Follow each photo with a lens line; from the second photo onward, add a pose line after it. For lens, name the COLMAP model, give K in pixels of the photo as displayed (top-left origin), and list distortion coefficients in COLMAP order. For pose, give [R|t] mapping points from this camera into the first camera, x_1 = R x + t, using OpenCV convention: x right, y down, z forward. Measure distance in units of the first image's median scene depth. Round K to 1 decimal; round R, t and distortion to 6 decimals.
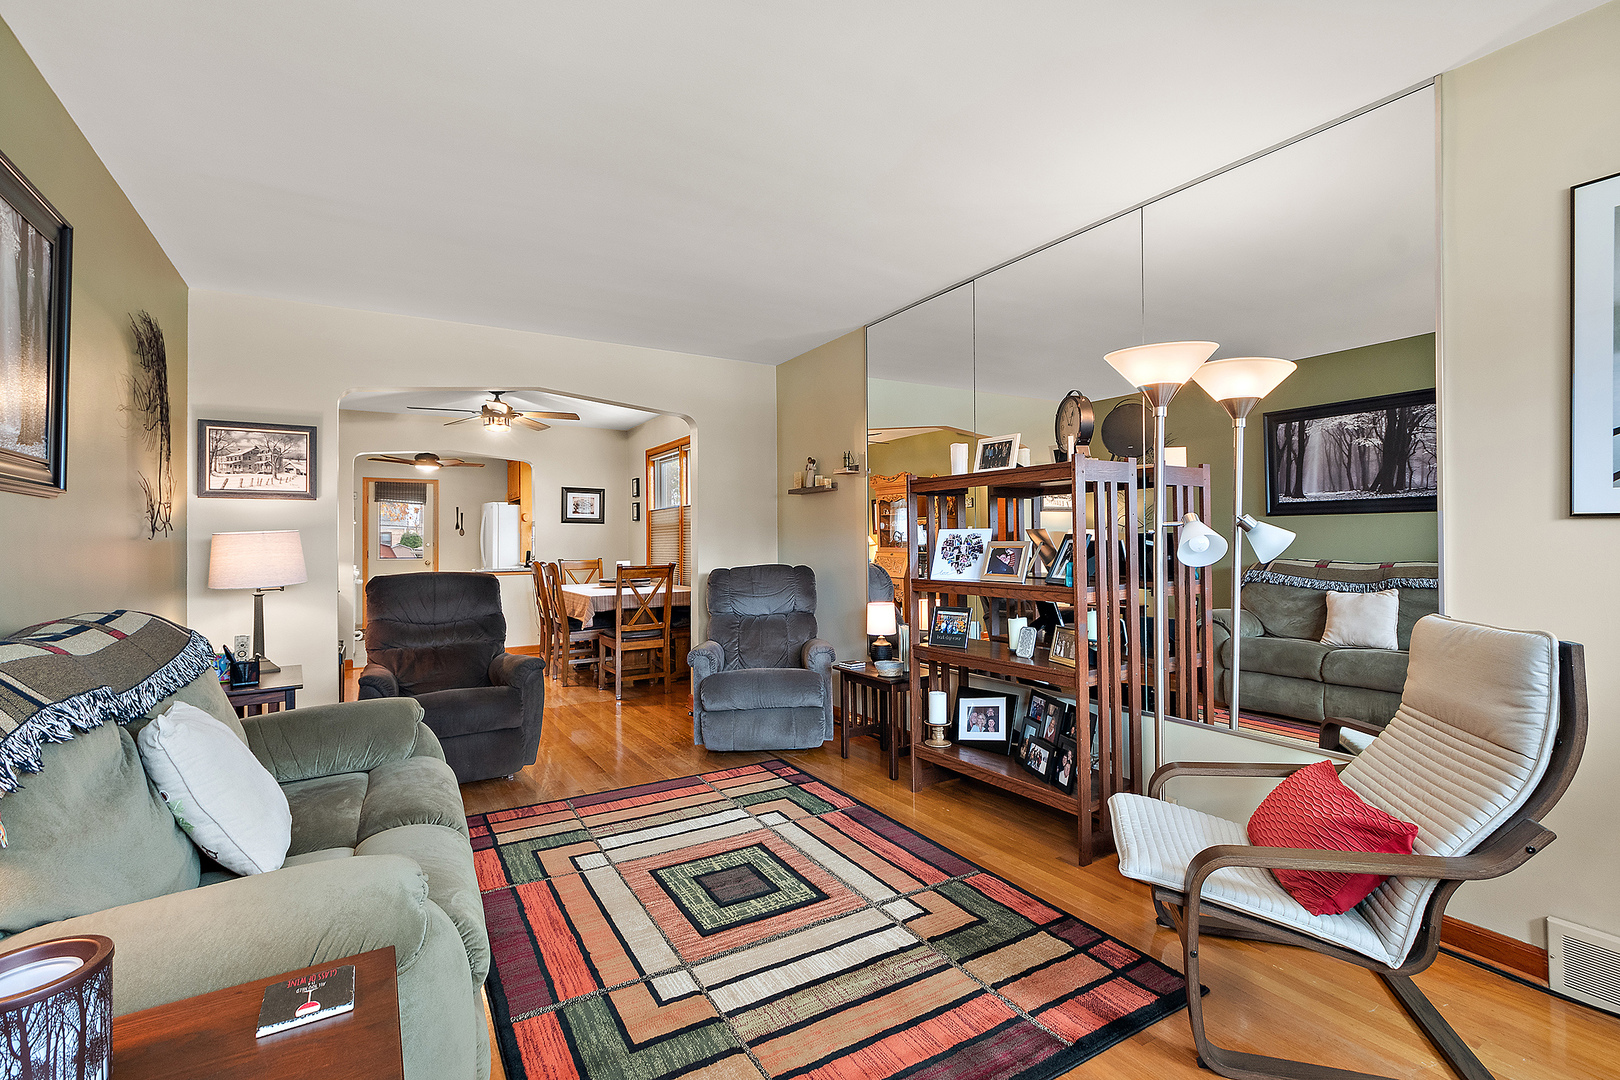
lens RADIAL K [[726.8, 0, 808.6], [0, 726.8, 545.2], [0, 0, 1]] dist [-0.000532, 0.000683]
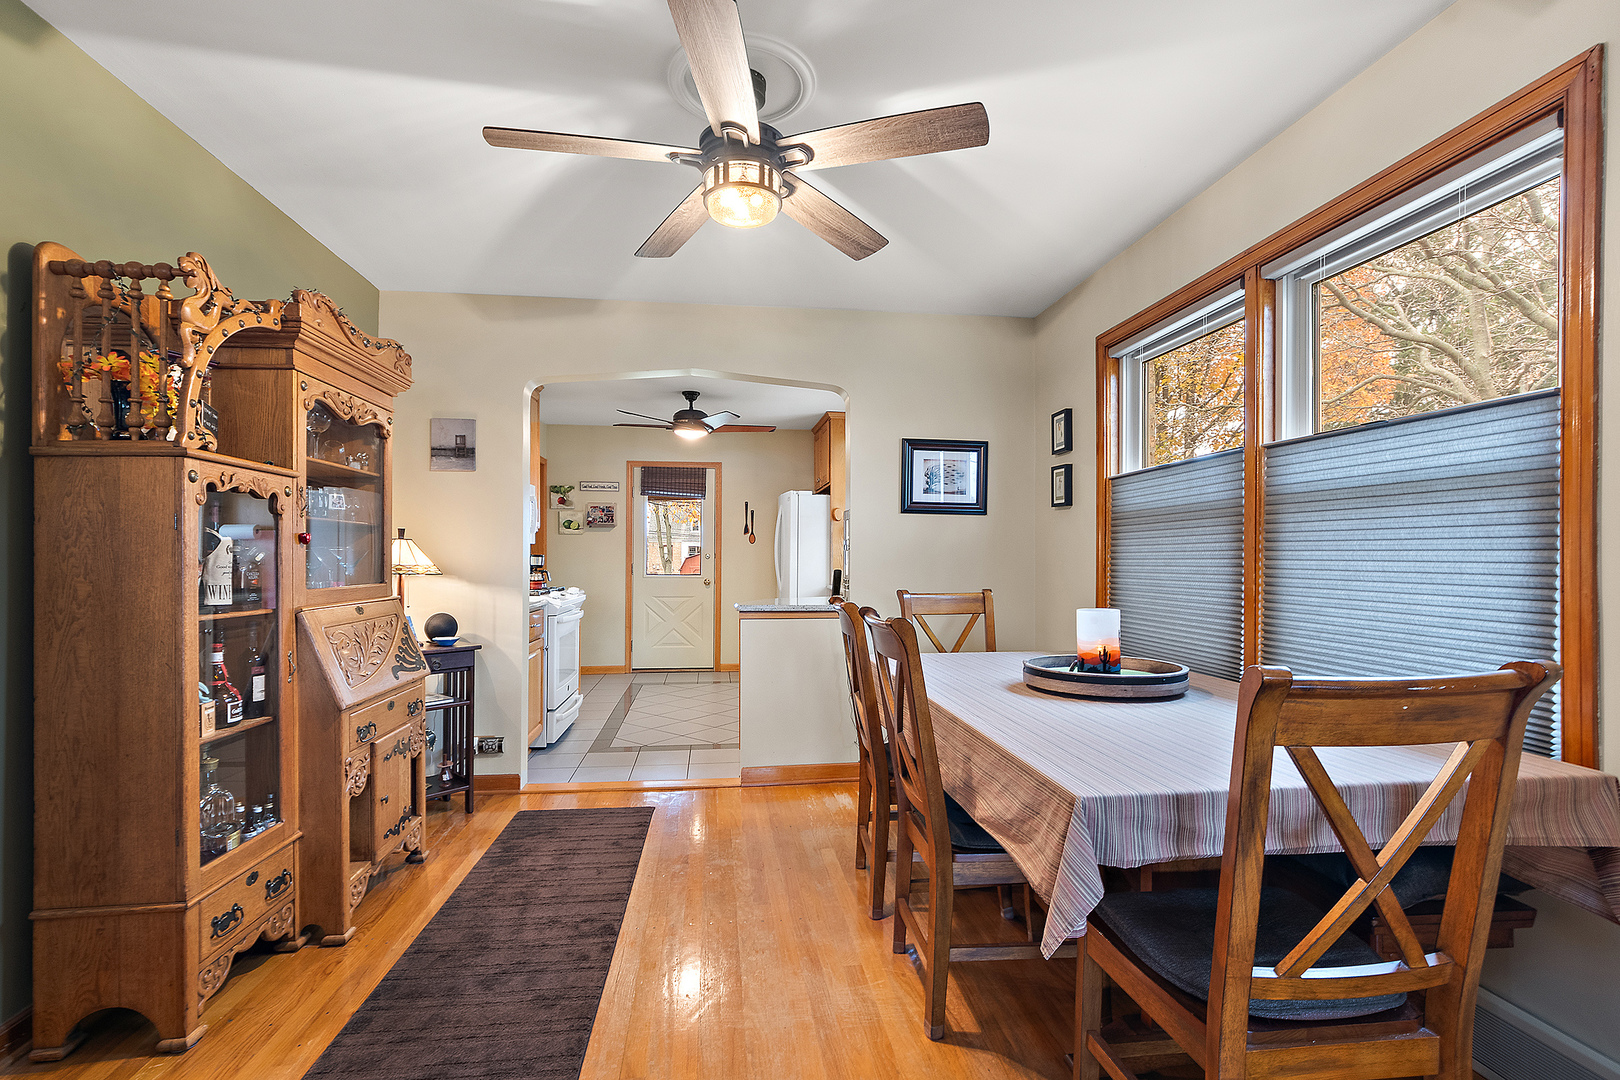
lens RADIAL K [[726.8, 0, 808.6], [0, 726.8, 545.2], [0, 0, 1]] dist [-0.000532, 0.000683]
pose [[0.912615, 0.002750, -0.408812, -0.431849], [-0.010692, 0.999796, -0.017141, 0.000079], [0.408681, 0.020014, 0.912458, 1.160495]]
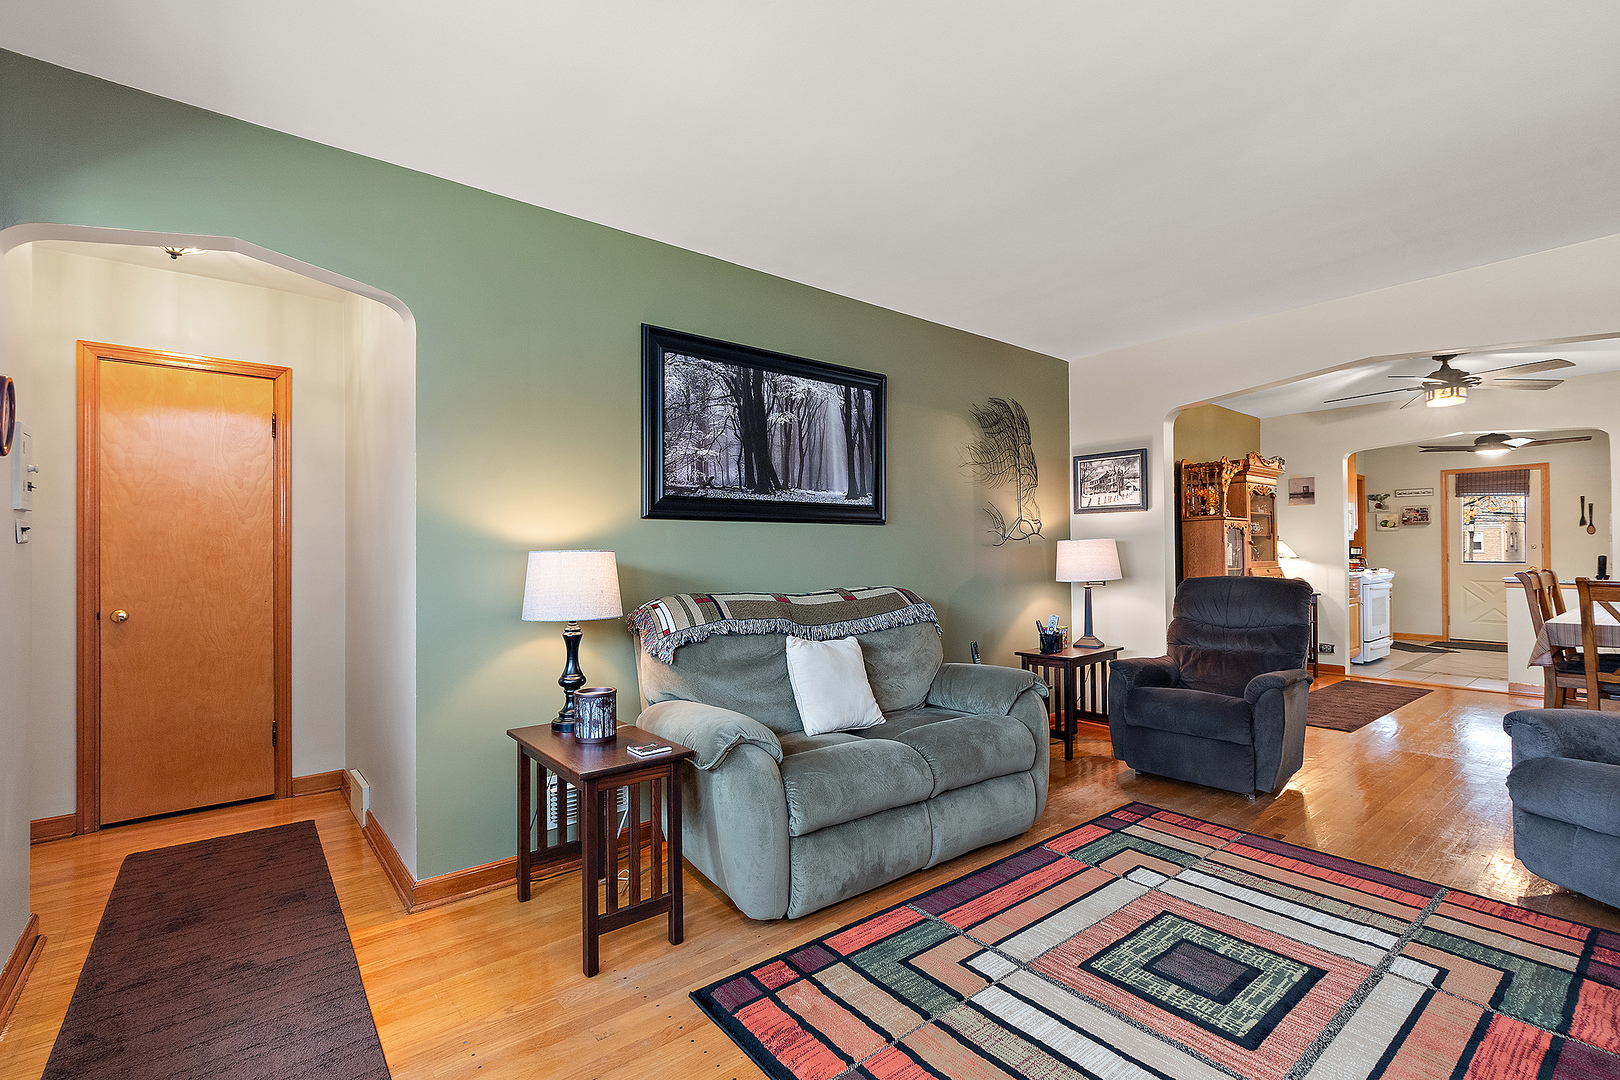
lens RADIAL K [[726.8, 0, 808.6], [0, 726.8, 545.2], [0, 0, 1]] dist [-0.000532, 0.000683]
pose [[0.136641, -0.000307, -0.990621, 0.443996], [0.000696, 1.000000, -0.000214, -0.006414], [0.990620, -0.000660, 0.136641, 0.311334]]
